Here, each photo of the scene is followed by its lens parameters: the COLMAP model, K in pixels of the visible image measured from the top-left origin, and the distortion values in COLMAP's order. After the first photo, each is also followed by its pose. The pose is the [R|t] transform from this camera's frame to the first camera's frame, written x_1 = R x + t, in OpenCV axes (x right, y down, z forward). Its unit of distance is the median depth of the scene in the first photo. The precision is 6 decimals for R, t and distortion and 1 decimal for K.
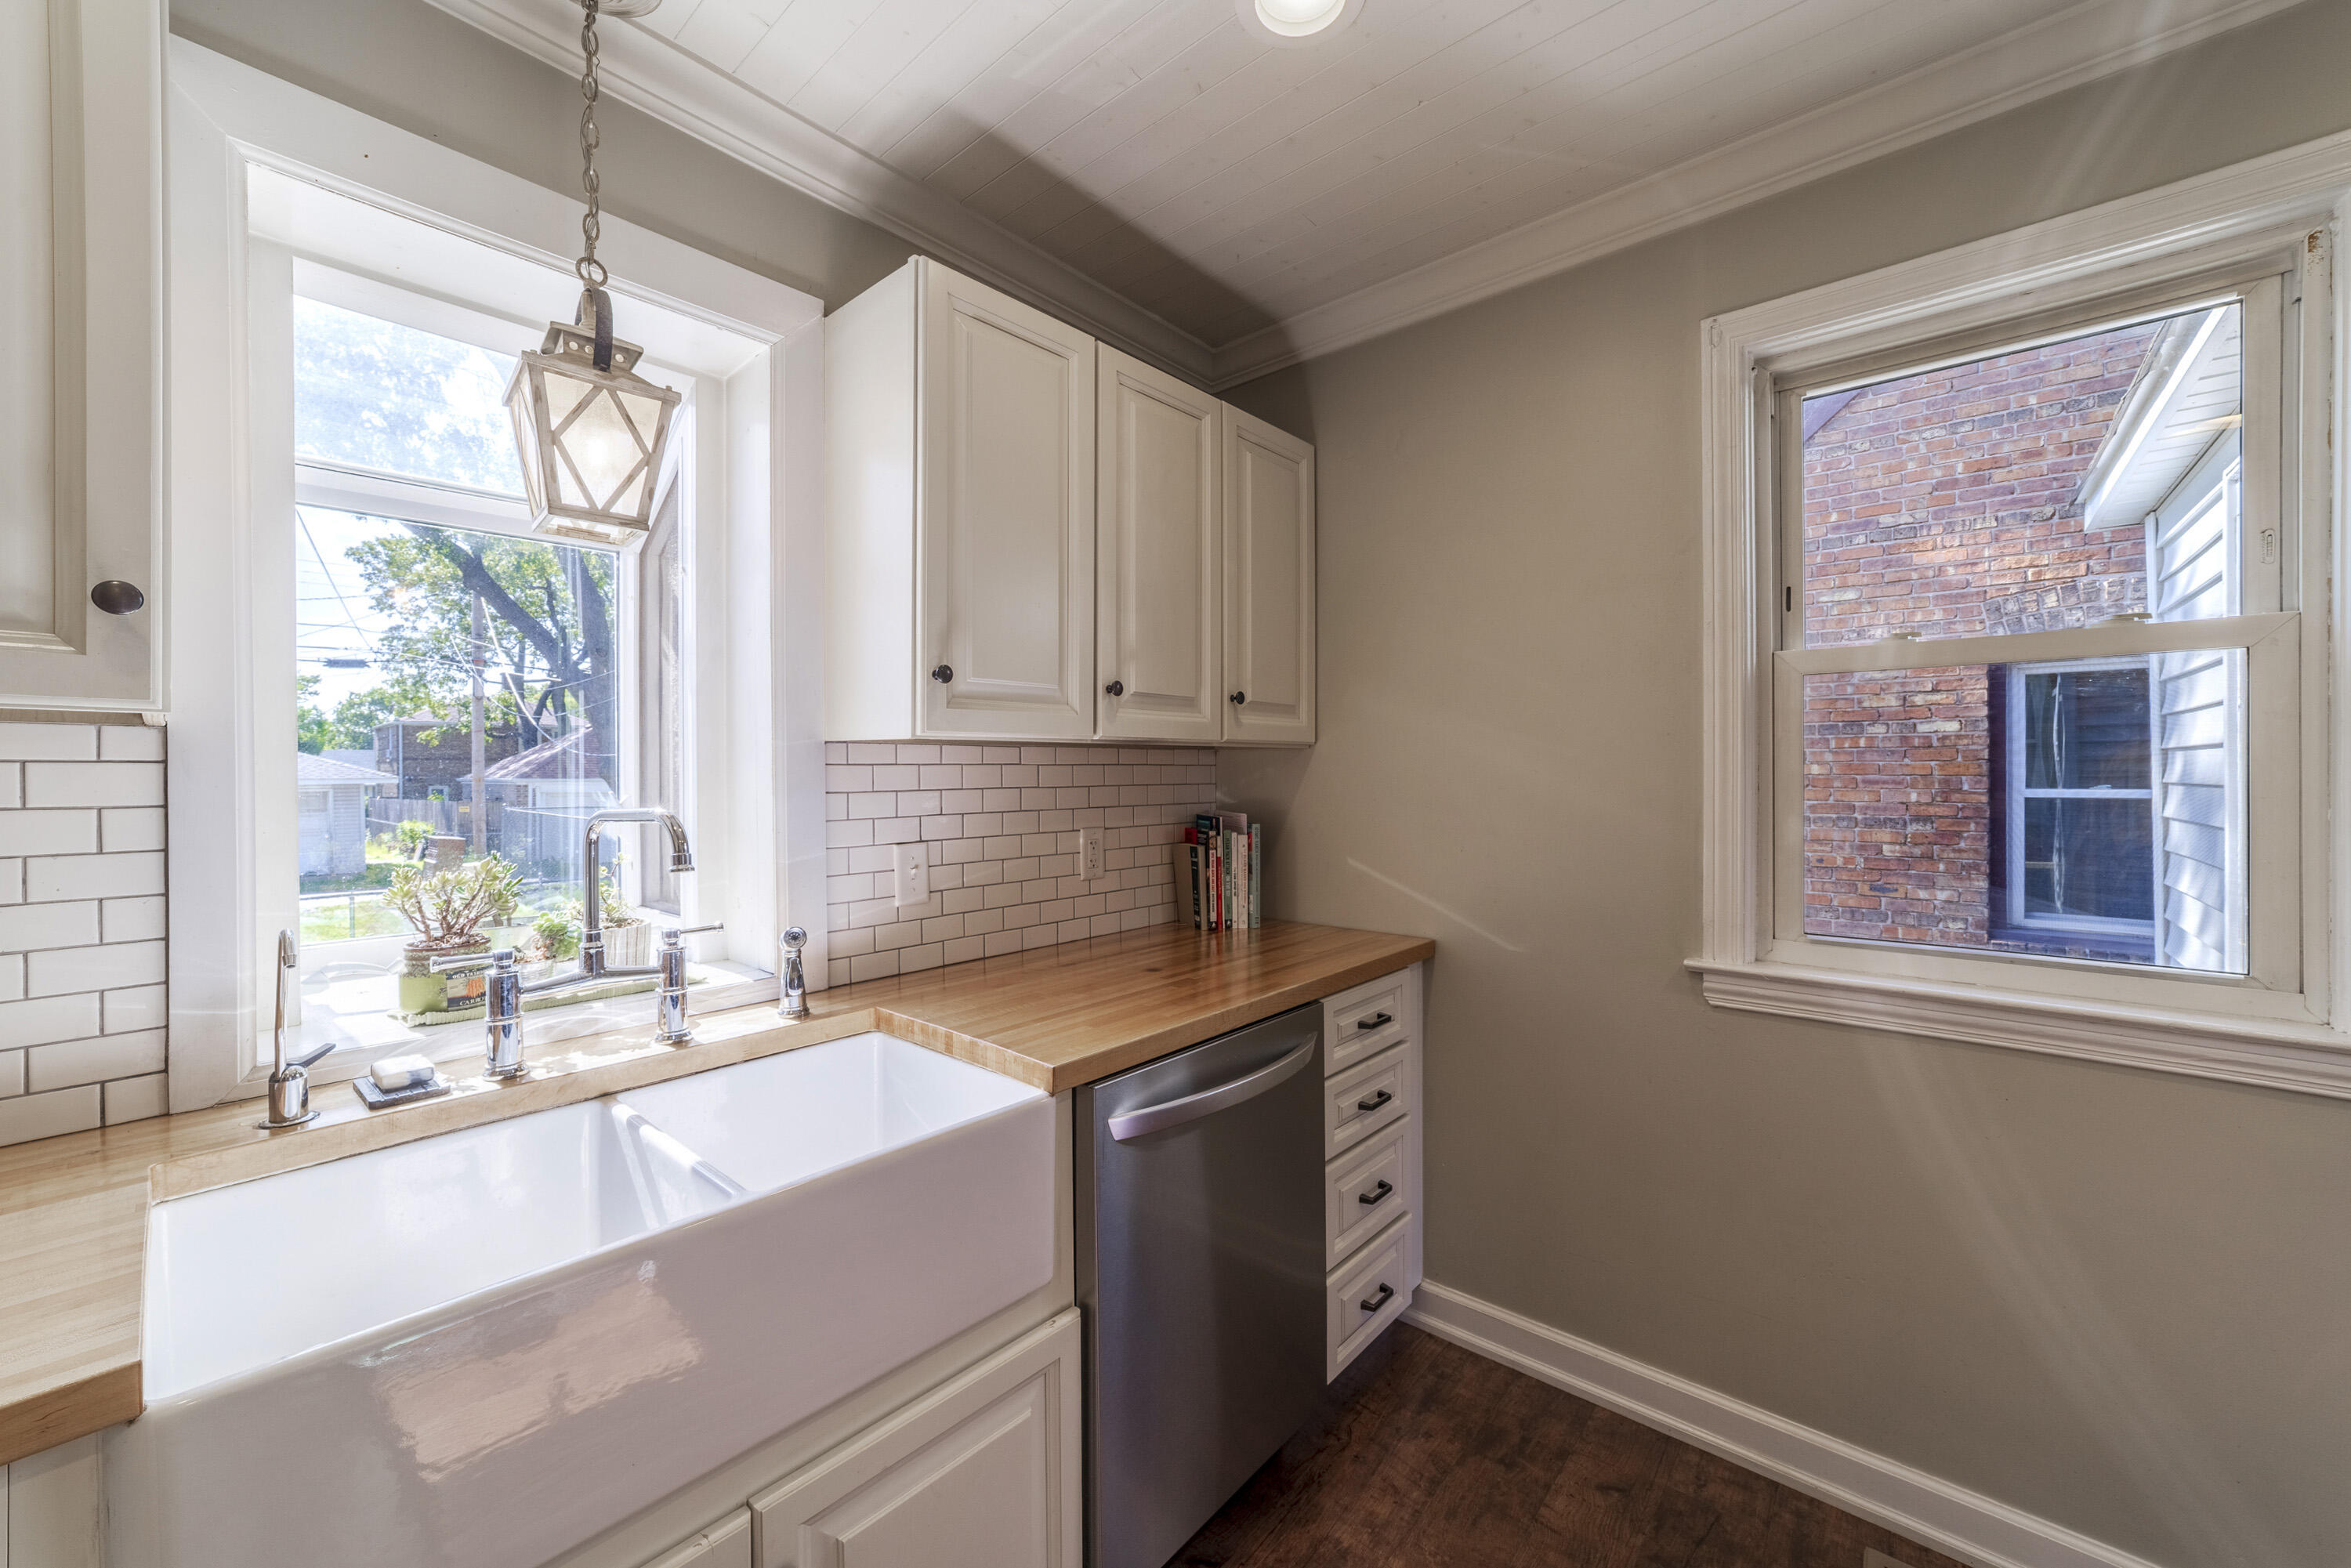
lens RADIAL K [[904.9, 0, 1179.1], [0, 904.9, 766.2], [0, 0, 1]] dist [-0.003966, 0.001416]
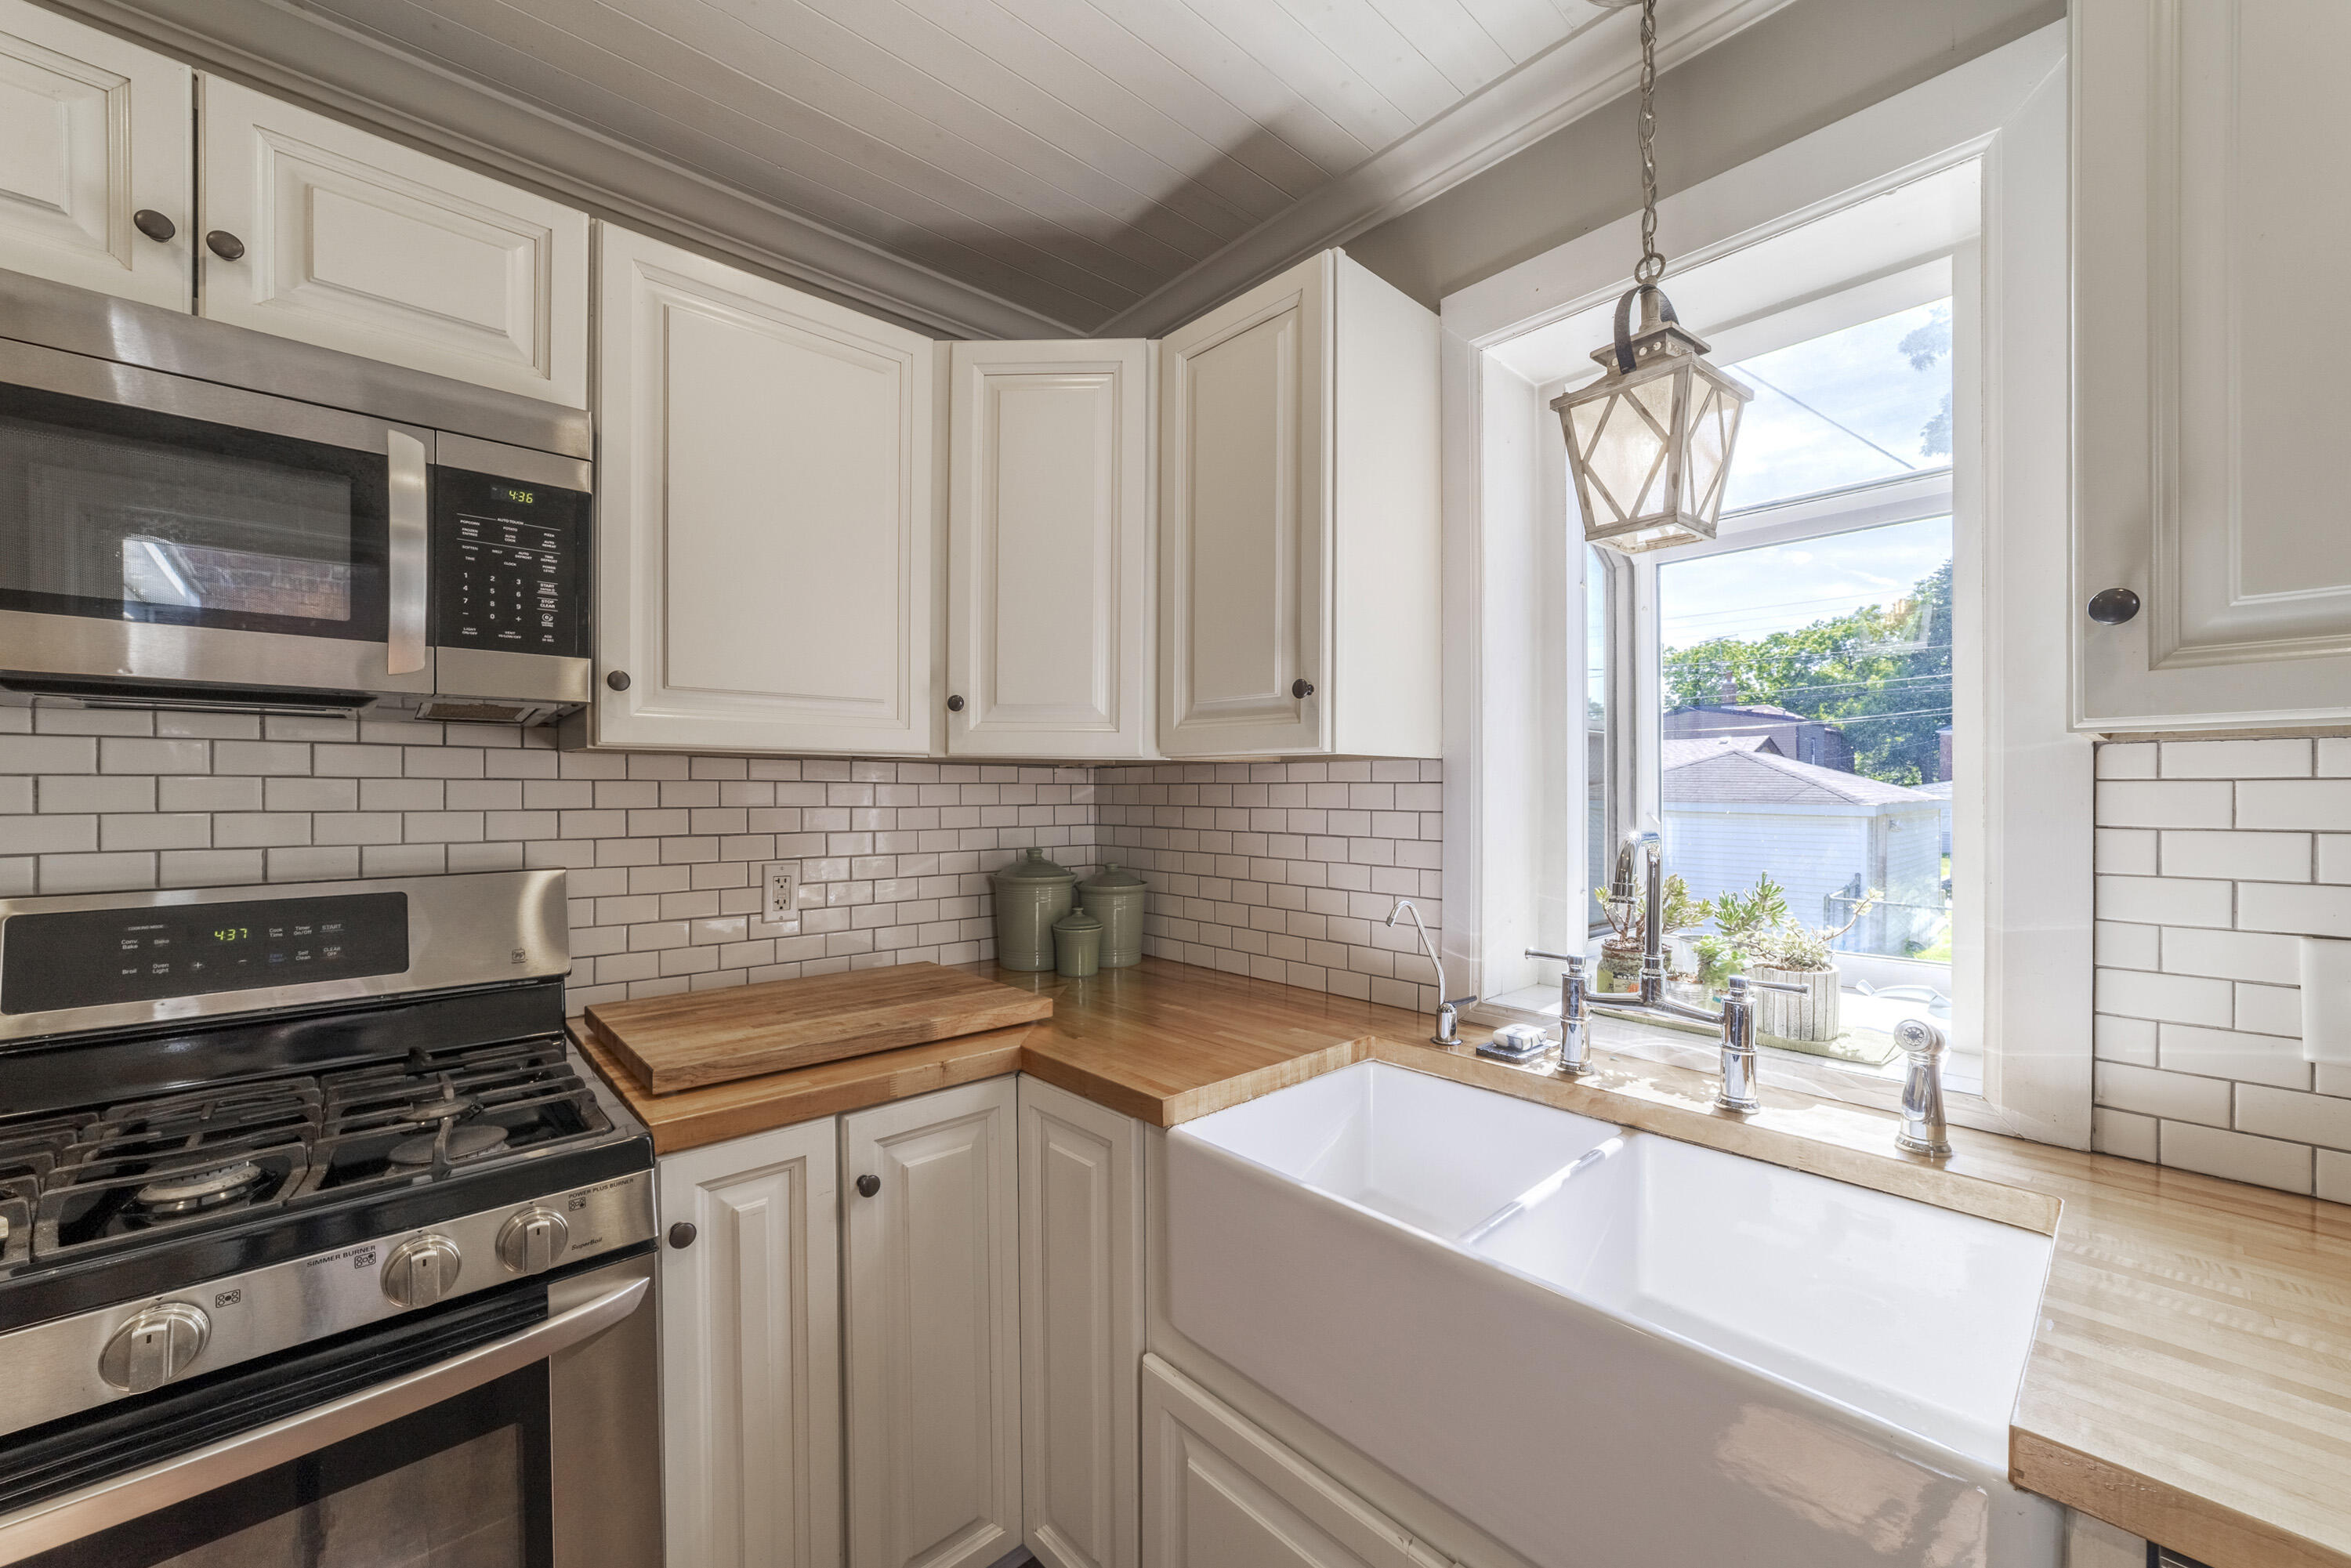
lens RADIAL K [[904.9, 0, 1178.5], [0, 904.9, 792.2], [0, 0, 1]] dist [-0.003966, 0.001416]
pose [[-0.107454, 0.005119, -0.994197, 0.340156], [0.002919, 0.999984, 0.004834, 0.001569], [0.994206, -0.002383, -0.107467, 0.575429]]
